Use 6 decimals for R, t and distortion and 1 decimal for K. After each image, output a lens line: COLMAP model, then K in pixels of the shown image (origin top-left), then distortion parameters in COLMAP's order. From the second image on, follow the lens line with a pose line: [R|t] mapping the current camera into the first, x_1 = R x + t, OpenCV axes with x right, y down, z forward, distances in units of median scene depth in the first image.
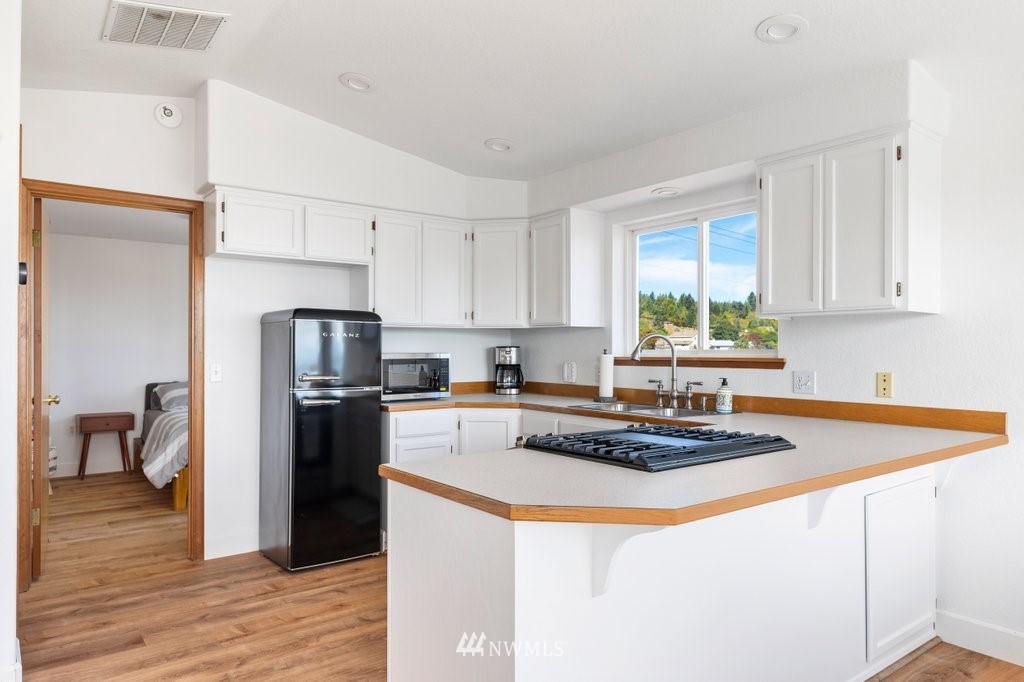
lens RADIAL K [[682.1, 0, 512.0], [0, 682.1, 341.0], [0, 0, 1]] dist [0.006616, 0.001522]
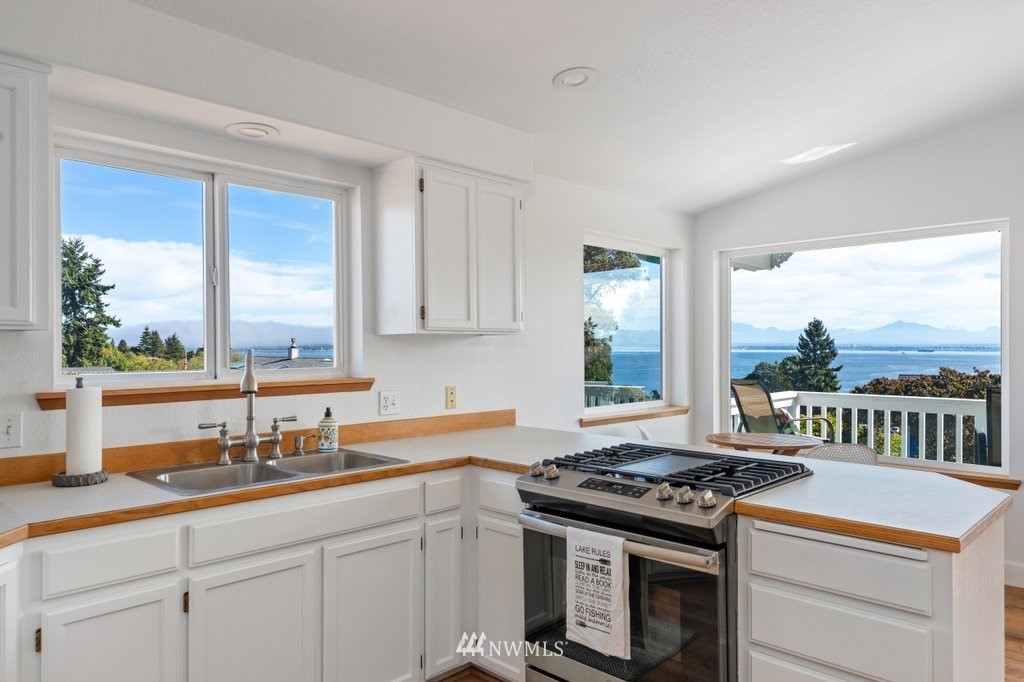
lens RADIAL K [[682.1, 0, 512.0], [0, 682.1, 341.0], [0, 0, 1]] dist [0.006616, 0.001522]
pose [[-0.150728, 0.012167, 0.988500, -0.460647], [-0.006915, 0.999887, -0.013362, -0.010756], [-0.988551, -0.008849, -0.150627, 0.869120]]
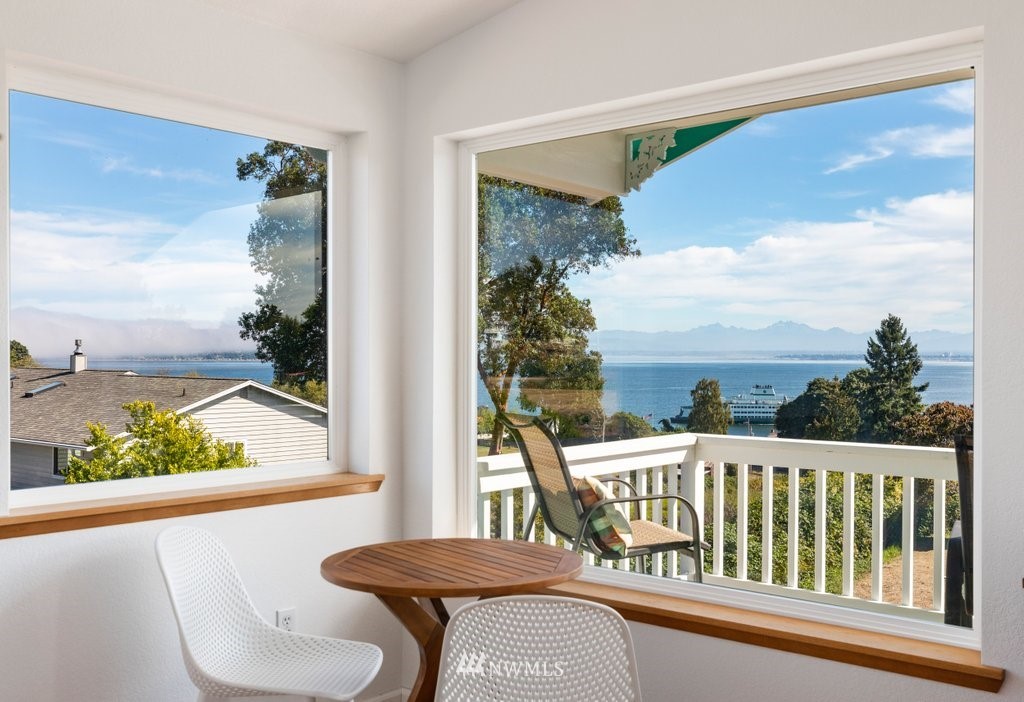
lens RADIAL K [[997.9, 0, 535.4], [0, 997.9, 348.1], [0, 0, 1]] dist [0.006784, 0.004974]
pose [[-0.219110, 0.010384, 0.975645, -0.435646], [-0.008916, 0.999880, -0.012645, -0.010502], [-0.975659, -0.011470, -0.218991, 0.835492]]
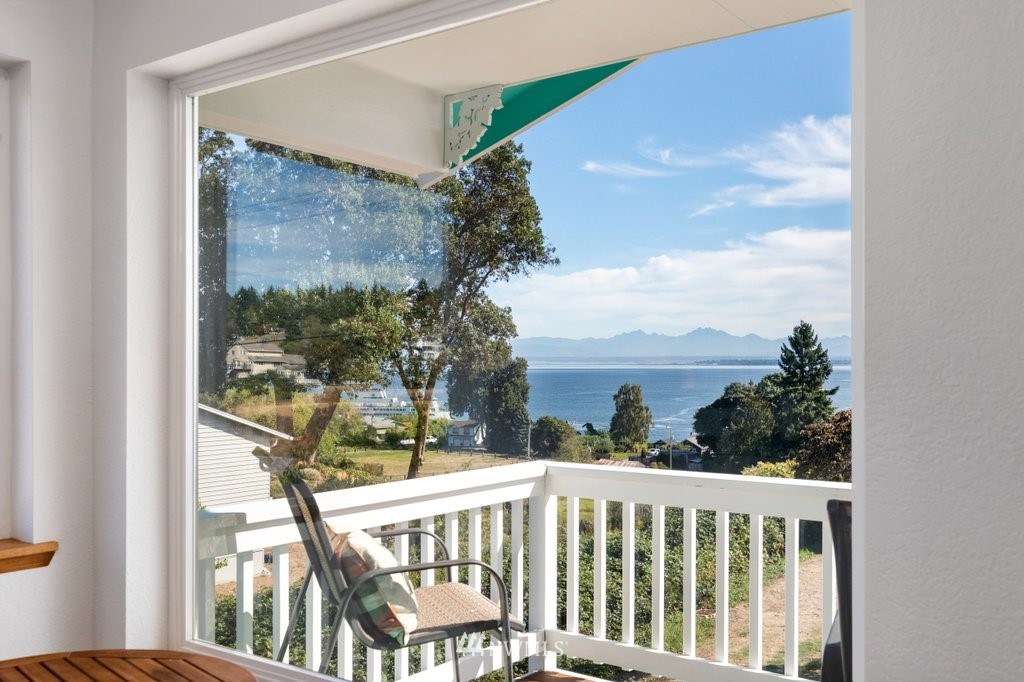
lens RADIAL K [[963.8, 0, 512.0], [0, 963.8, 341.0], [0, 0, 1]] dist [-0.008973, 0.011200]
pose [[-0.265269, 0.024654, 0.963859, -0.419475], [-0.004748, 0.999628, -0.026876, -0.011217], [-0.964163, -0.011706, -0.265053, 0.822721]]
